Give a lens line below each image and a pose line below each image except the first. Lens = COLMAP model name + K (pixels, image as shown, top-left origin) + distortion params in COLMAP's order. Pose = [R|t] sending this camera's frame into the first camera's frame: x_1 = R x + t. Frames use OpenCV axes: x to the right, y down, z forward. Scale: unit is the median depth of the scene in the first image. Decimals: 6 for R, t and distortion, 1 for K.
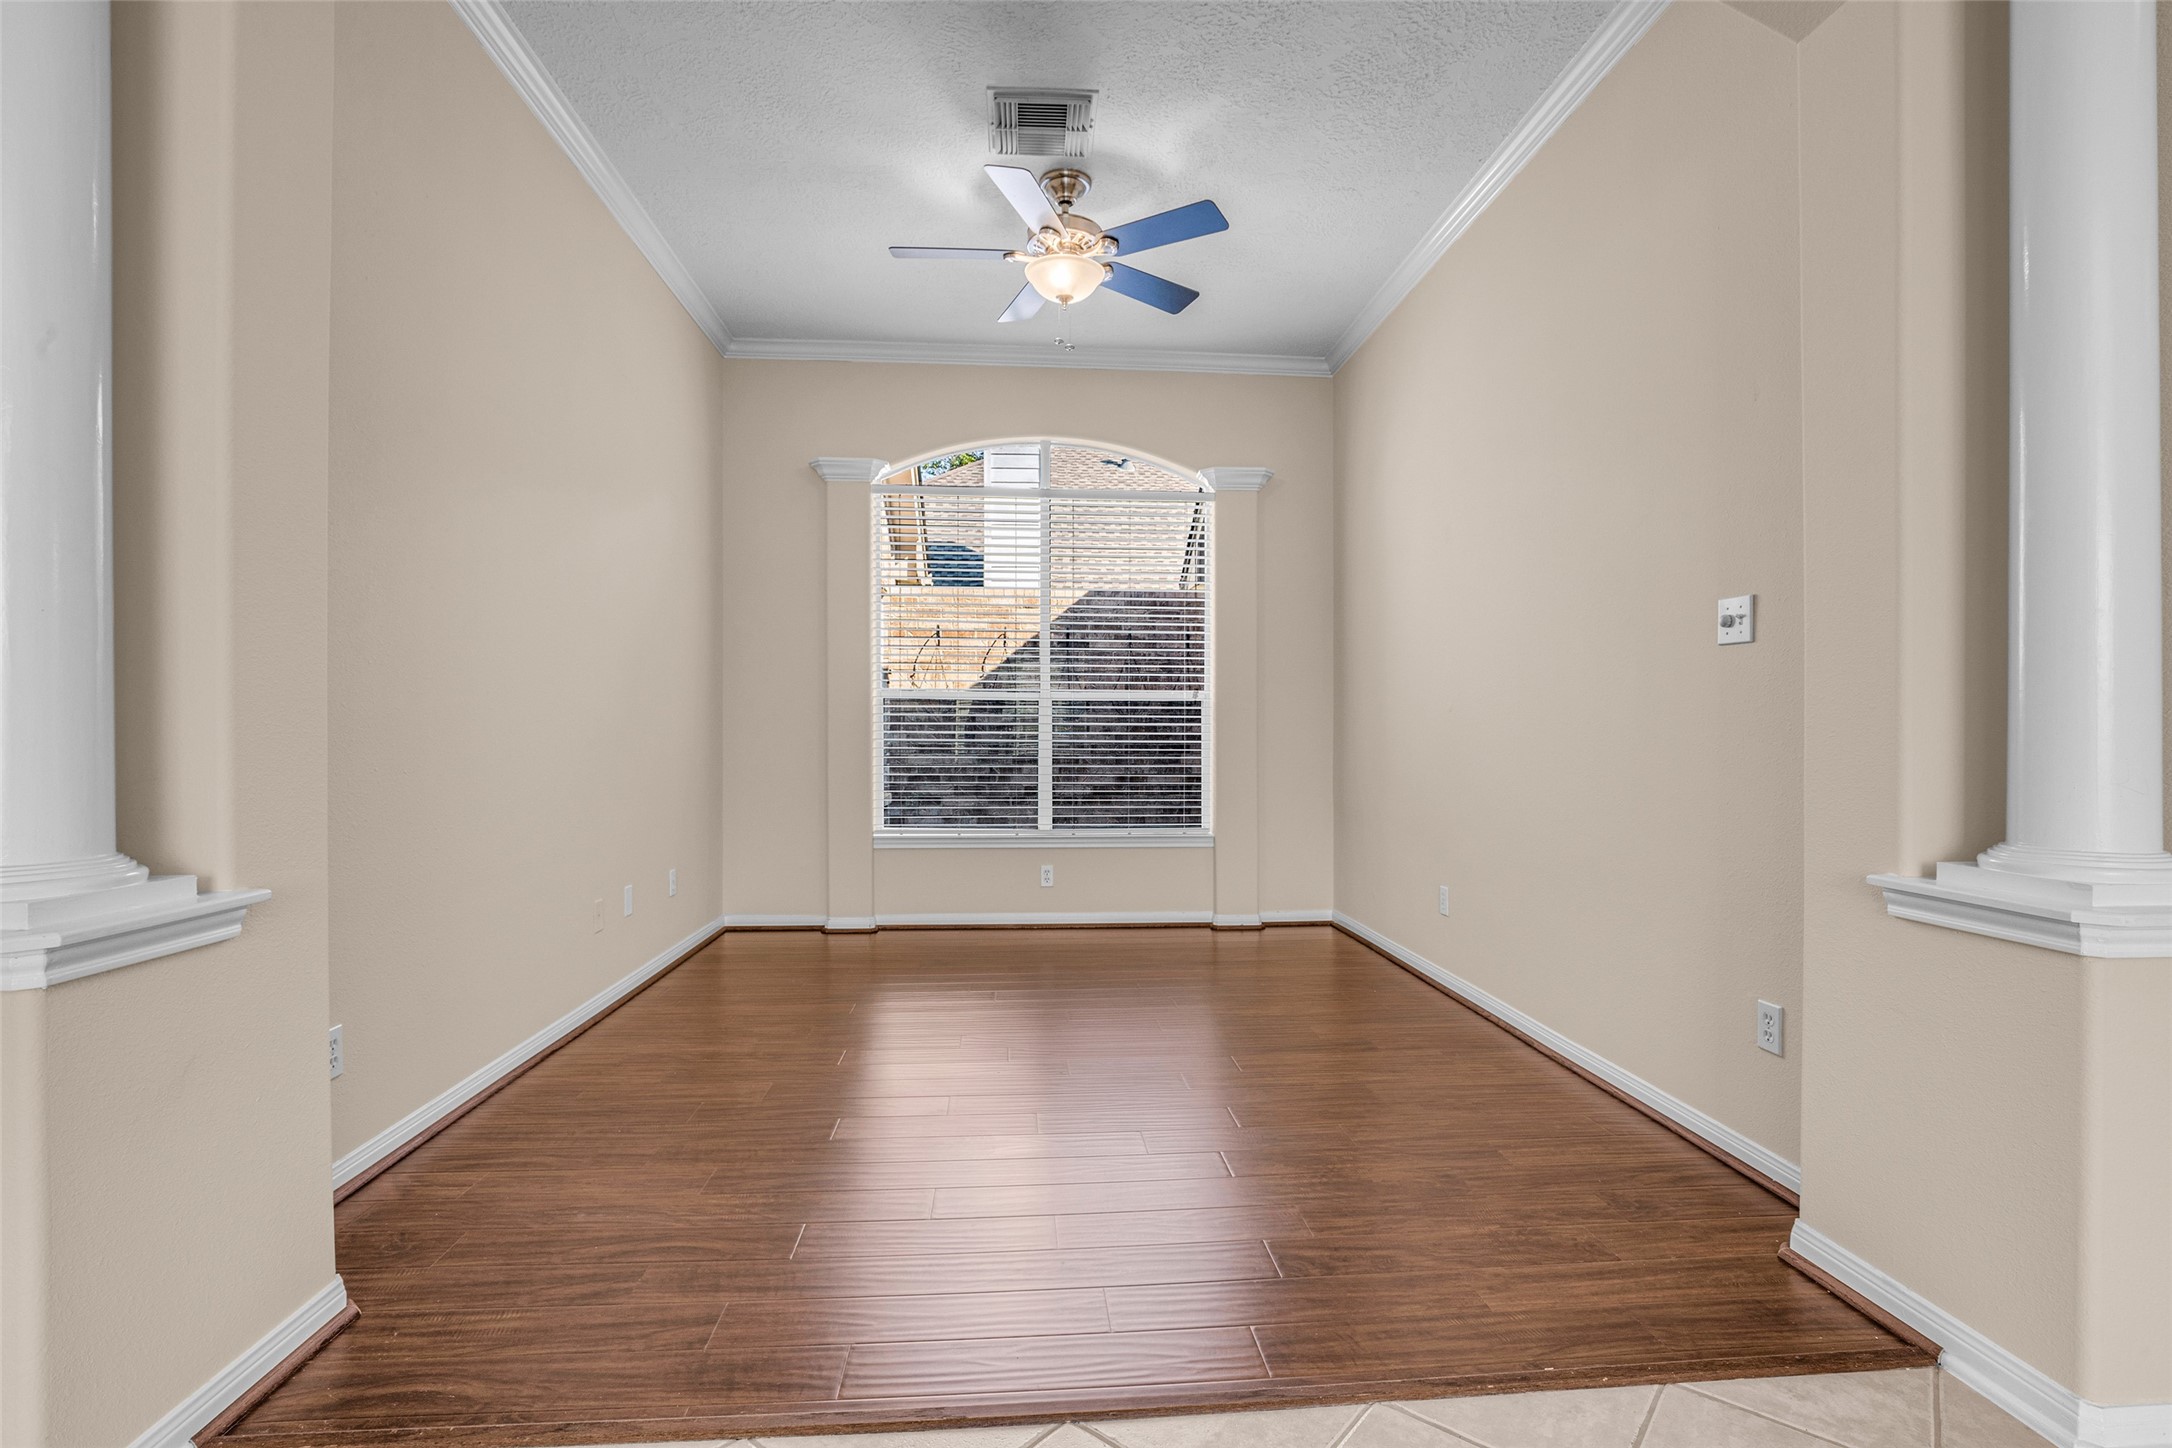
lens RADIAL K [[933.7, 0, 1083.3], [0, 933.7, 727.6], [0, 0, 1]] dist [0.004932, 0.000461]
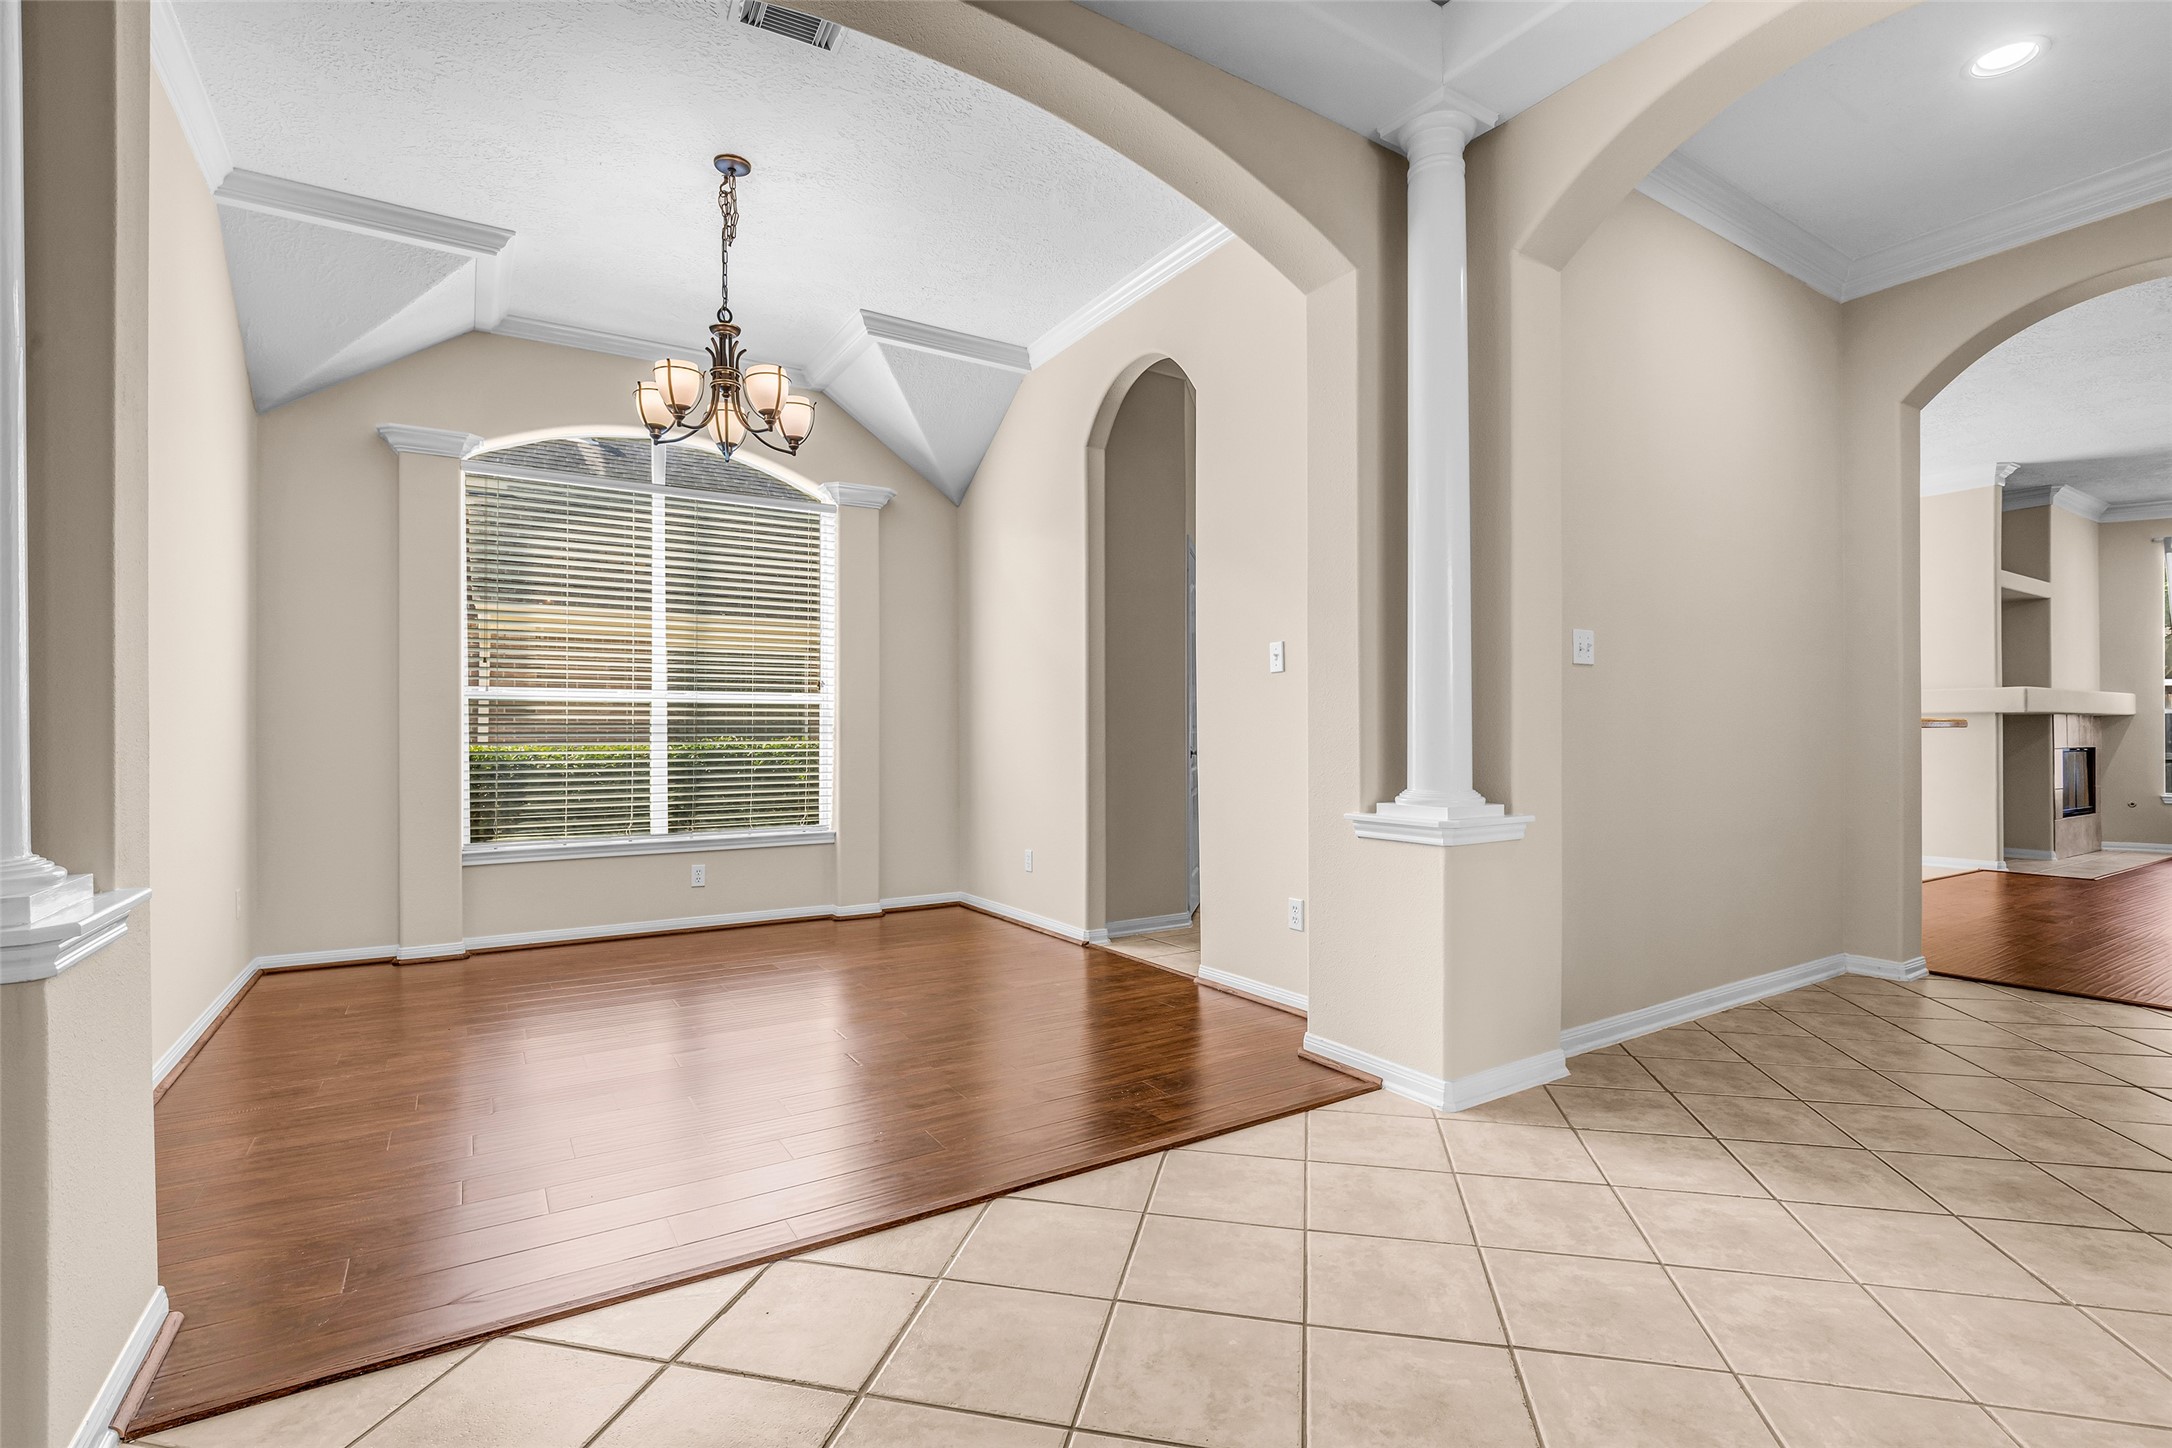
lens RADIAL K [[995.2, 0, 1086.2], [0, 995.2, 723.1], [0, 0, 1]] dist [-0.001803, -0.000108]
pose [[0.882760, -0.000938, 0.469823, -0.143994], [0.003842, 0.999979, -0.005222, 0.000945], [-0.469808, 0.006415, 0.882745, -0.126020]]
